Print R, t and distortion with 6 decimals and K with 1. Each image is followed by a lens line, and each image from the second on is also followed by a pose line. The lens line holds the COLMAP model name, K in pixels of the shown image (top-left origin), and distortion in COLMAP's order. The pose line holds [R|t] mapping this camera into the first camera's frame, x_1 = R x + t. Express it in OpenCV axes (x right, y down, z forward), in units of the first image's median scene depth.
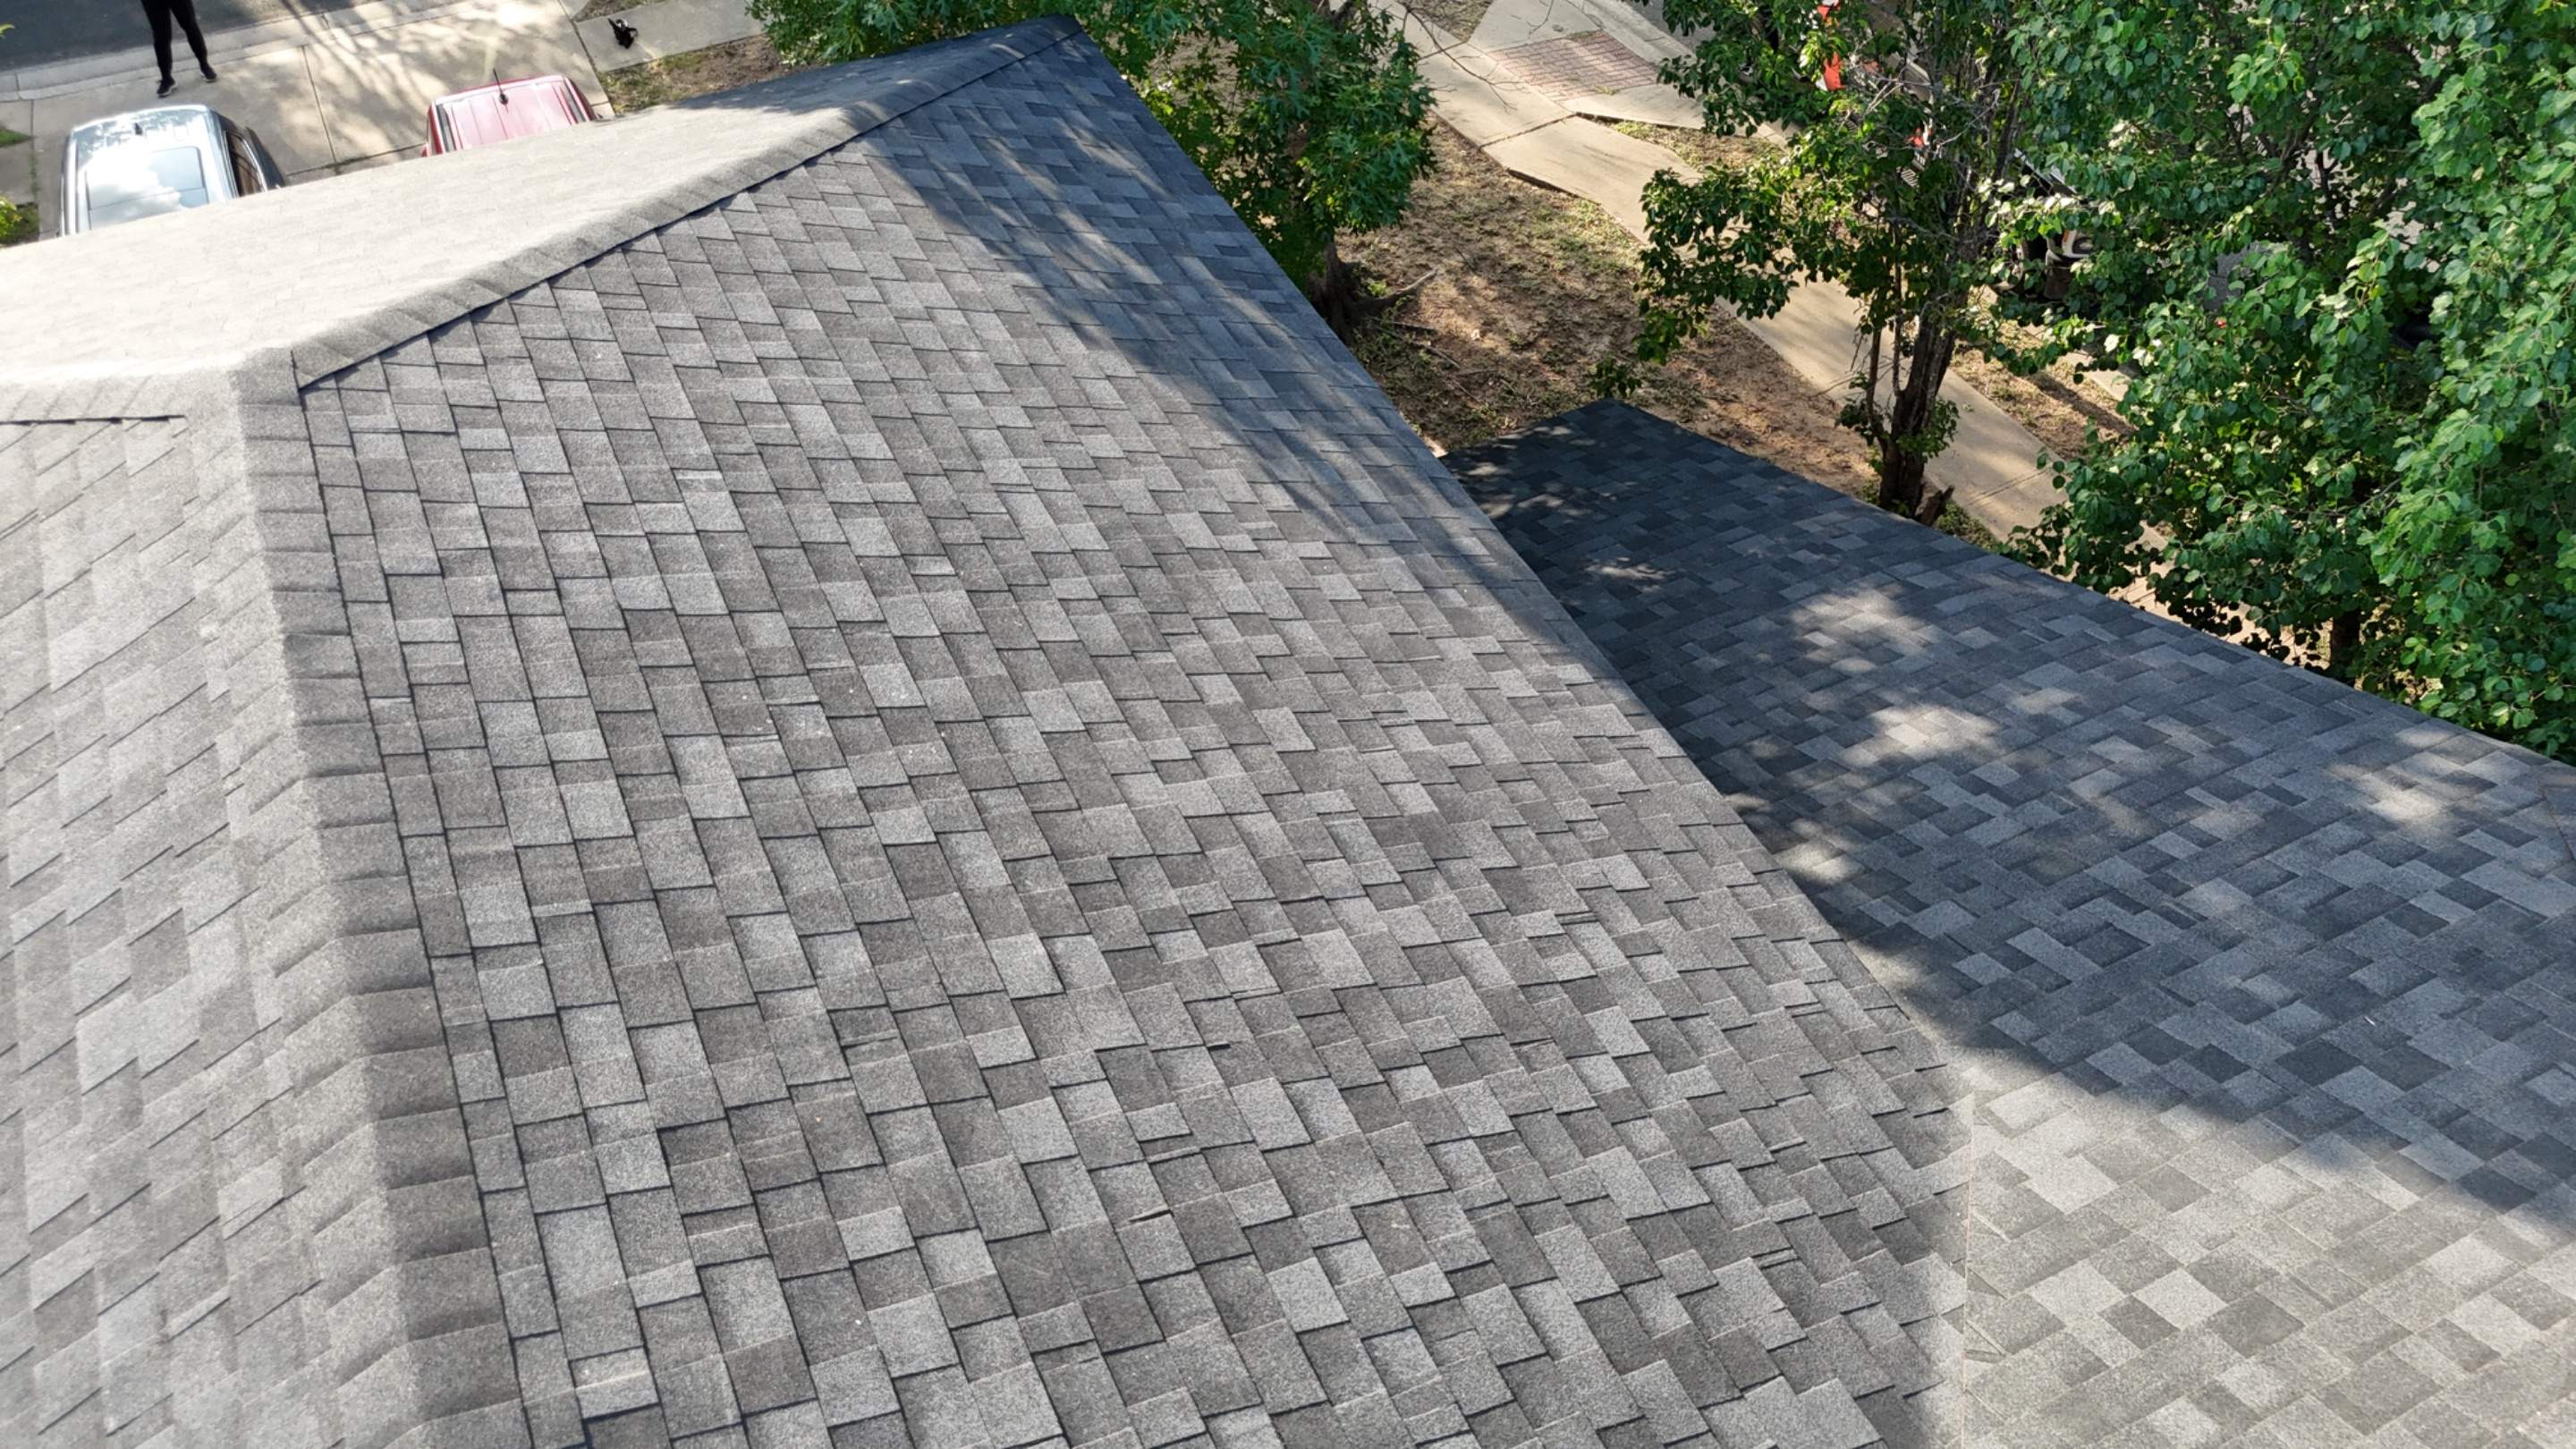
lens RADIAL K [[1897.5, 0, 1289.1], [0, 1897.5, 723.5], [0, 0, 1]] dist [0.077453, -0.076033]
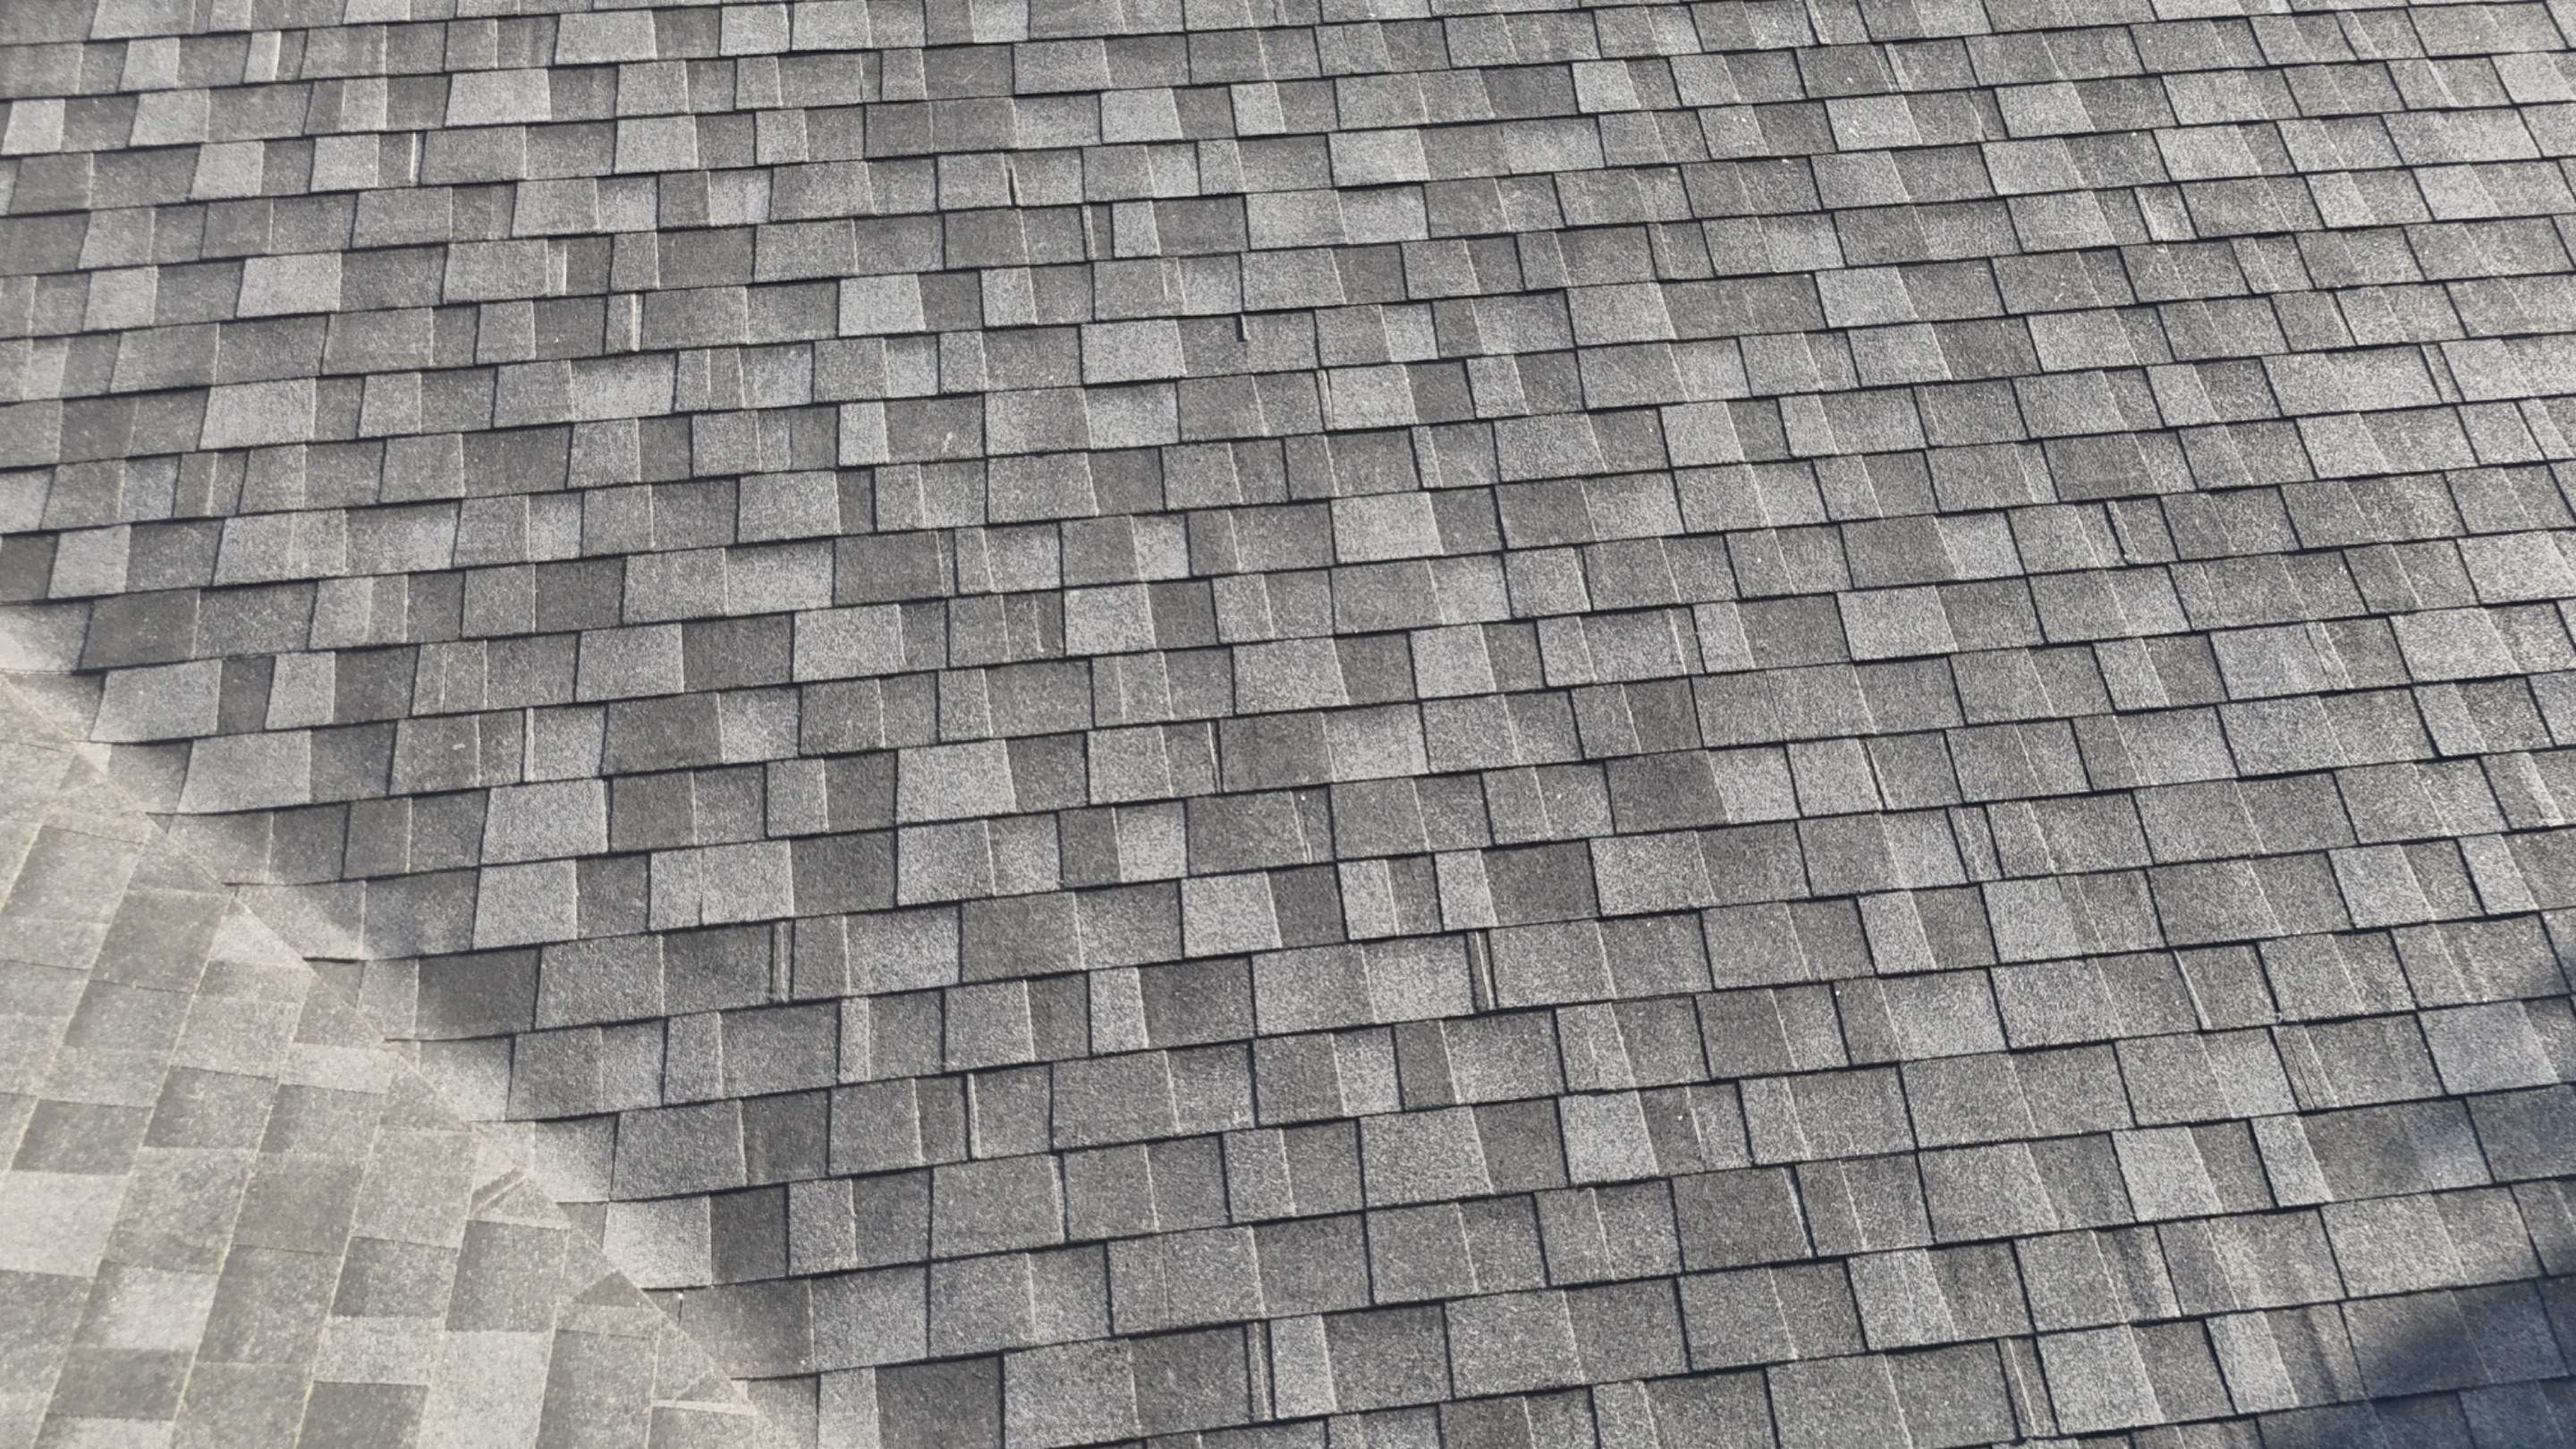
lens RADIAL K [[1897.5, 0, 1288.4], [0, 1897.5, 720.4], [0, 0, 1]] dist [0.077453, -0.076033]
pose [[-0.312505, 0.639462, -0.702445, 0.557109], [-0.698819, 0.346123, 0.625980, -0.255530], [0.643423, 0.686504, 0.338703, 0.768299]]
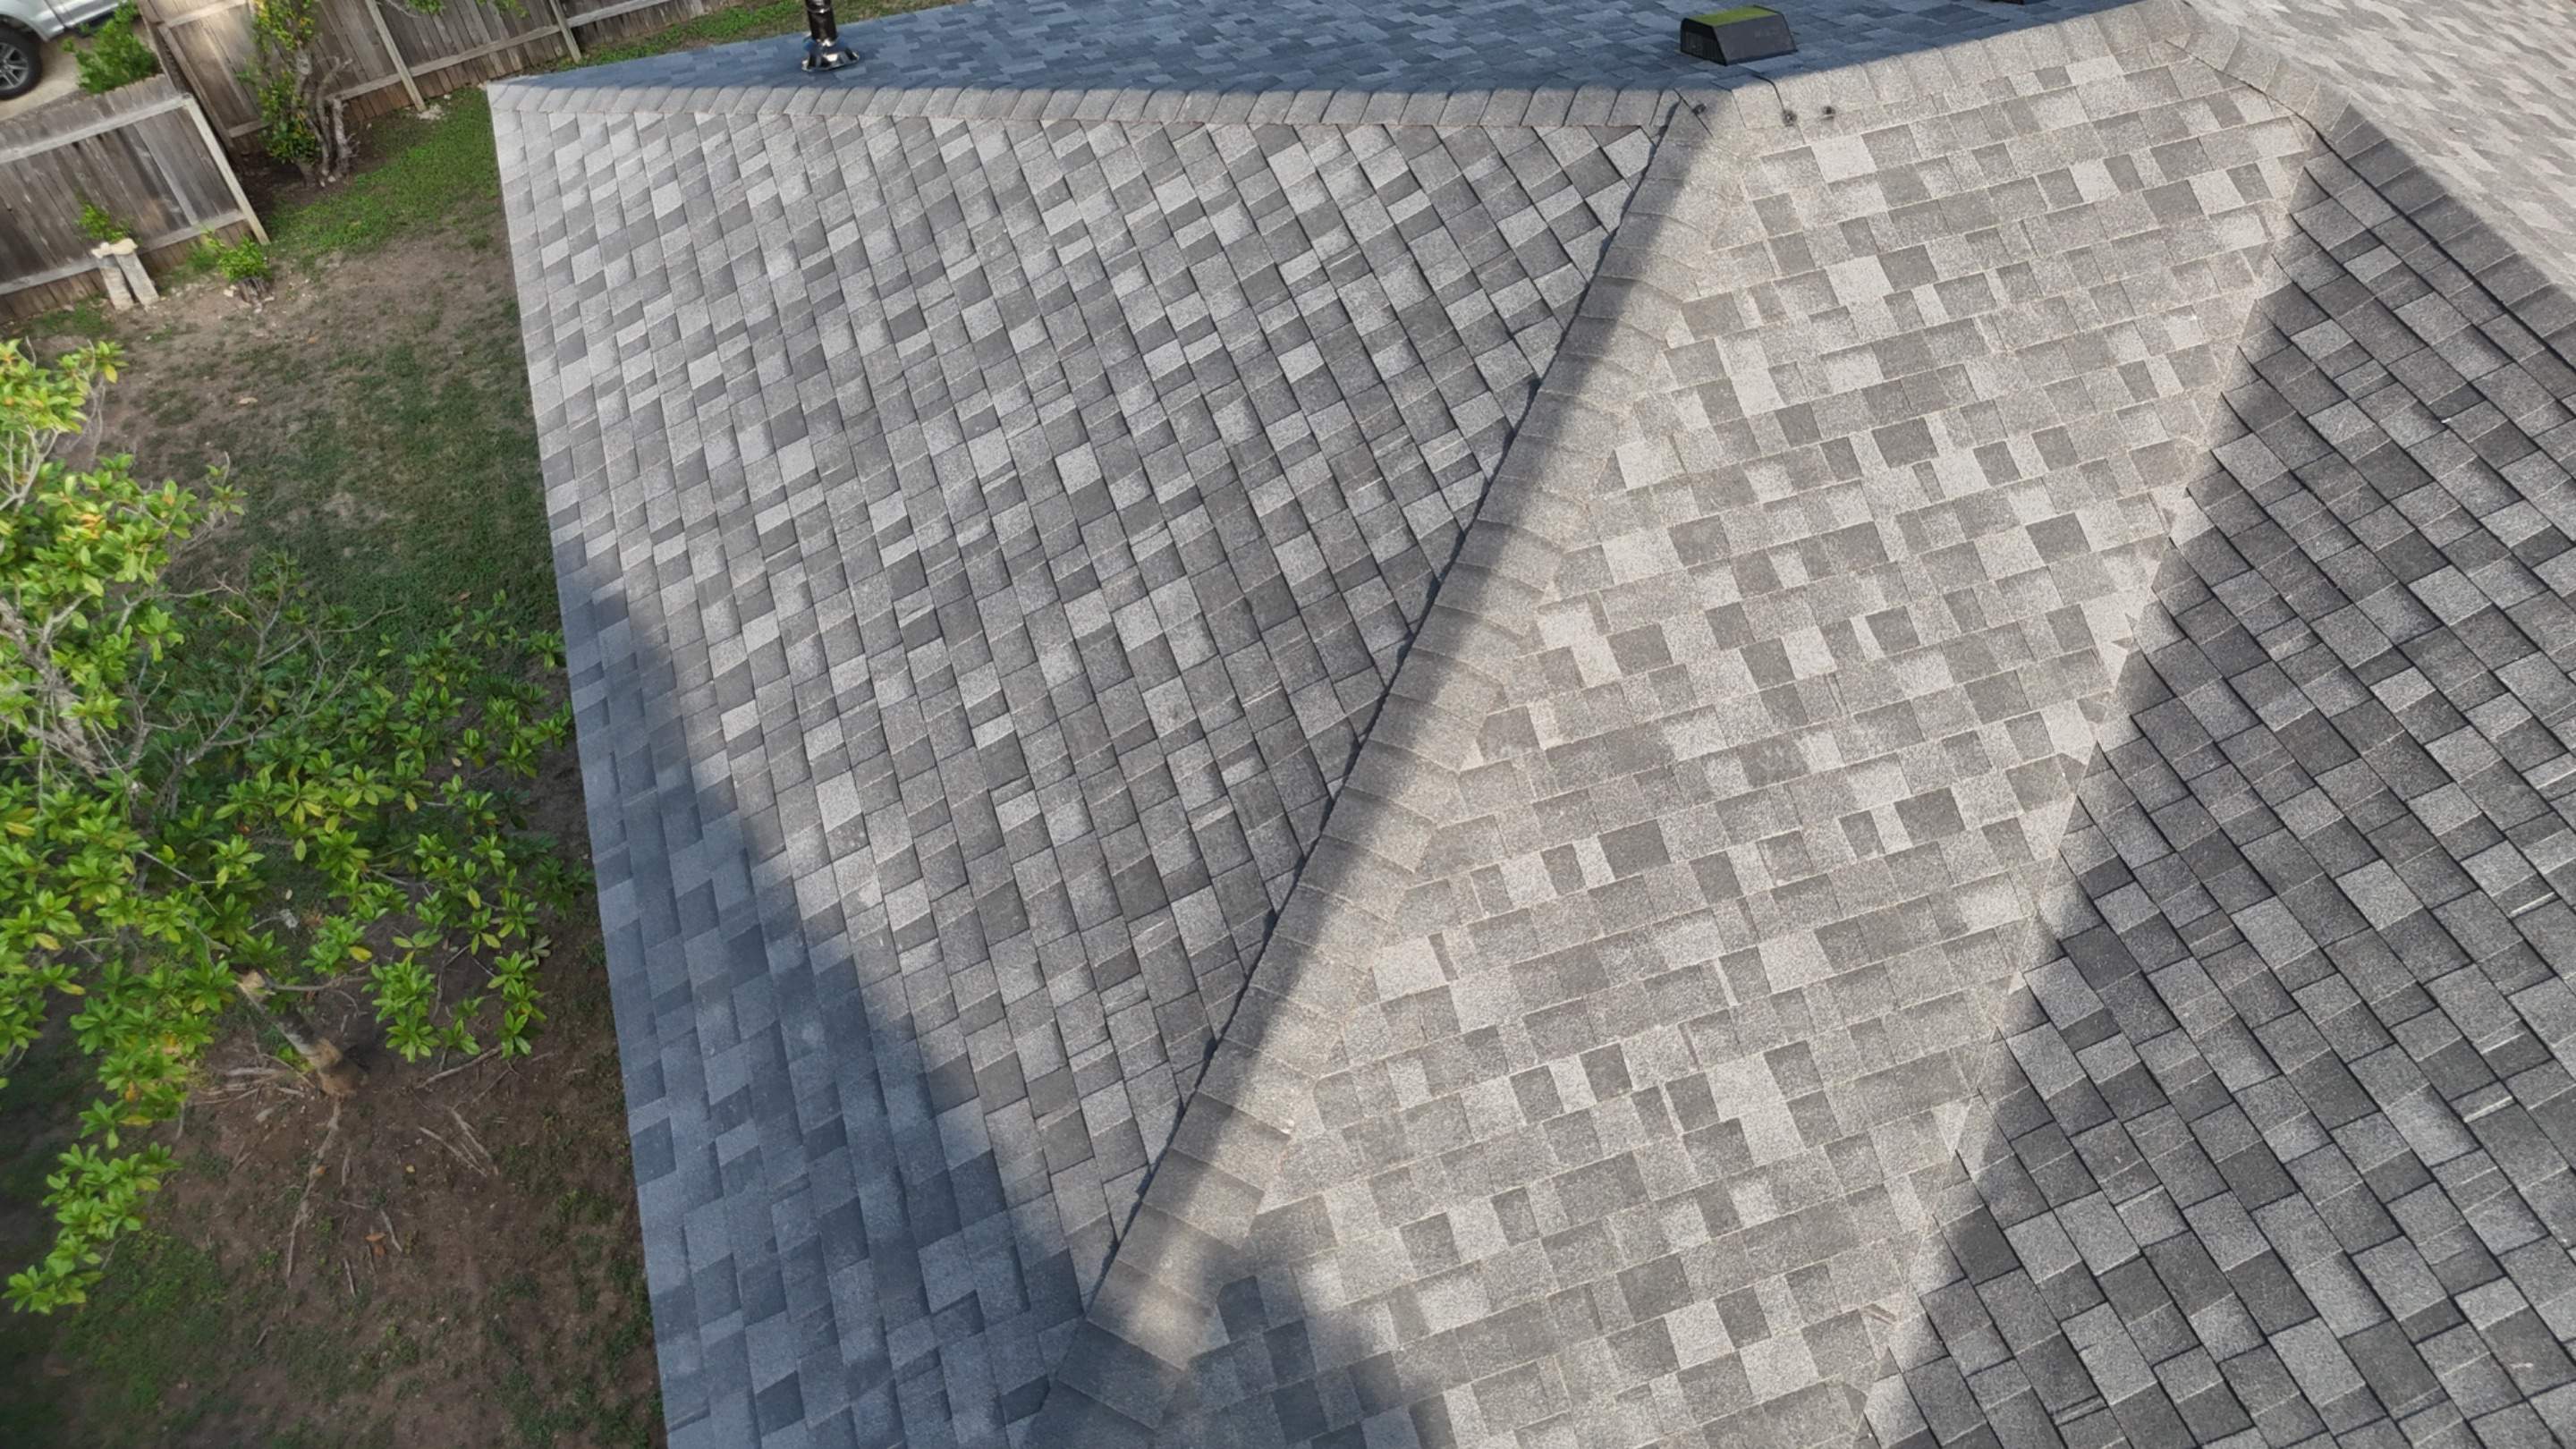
lens RADIAL K [[1897.5, 0, 1287.7], [0, 1897.5, 721.5], [0, 0, 1]] dist [0.077453, -0.076033]
pose [[-0.991481, -0.100046, 0.083405, 0.585086], [0.098353, -0.155233, 0.982970, -0.688863], [-0.085395, 0.982799, 0.163750, 0.451793]]
